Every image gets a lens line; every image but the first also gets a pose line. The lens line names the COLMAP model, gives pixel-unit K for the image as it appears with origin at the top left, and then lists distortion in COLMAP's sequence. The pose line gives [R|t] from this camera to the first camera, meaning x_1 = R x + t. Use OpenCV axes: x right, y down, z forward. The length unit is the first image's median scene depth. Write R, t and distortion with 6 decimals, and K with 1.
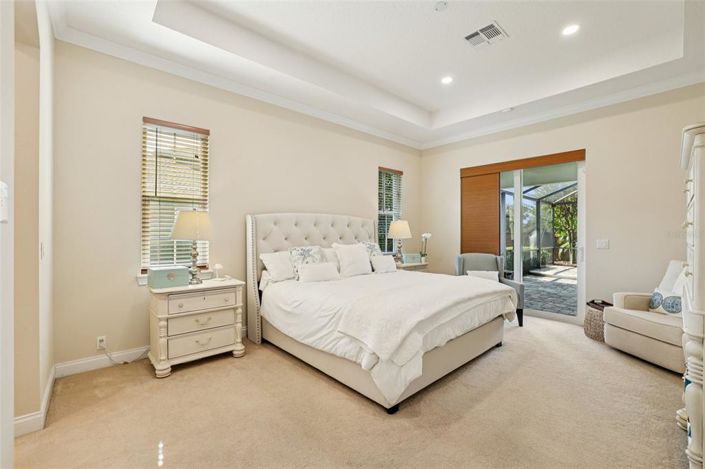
lens RADIAL K [[300.0, 0, 352.2], [0, 300.0, 231.9], [0, 0, 1]] dist [-0.003238, -0.000049]
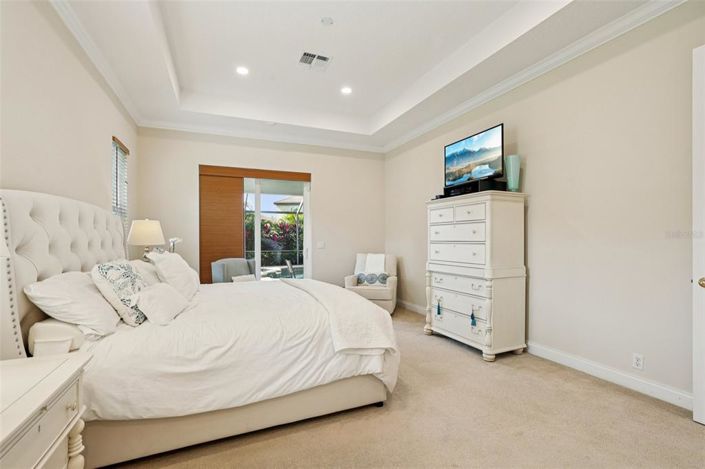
lens RADIAL K [[313.6, 0, 351.0], [0, 313.6, 237.7], [0, 0, 1]] dist [-0.028440, -0.000097]
pose [[0.338577, -0.000274, 0.940939, -0.483702], [0.001858, 0.999998, -0.000378, 0.008075], [-0.940937, 0.001876, 0.338577, 0.376865]]
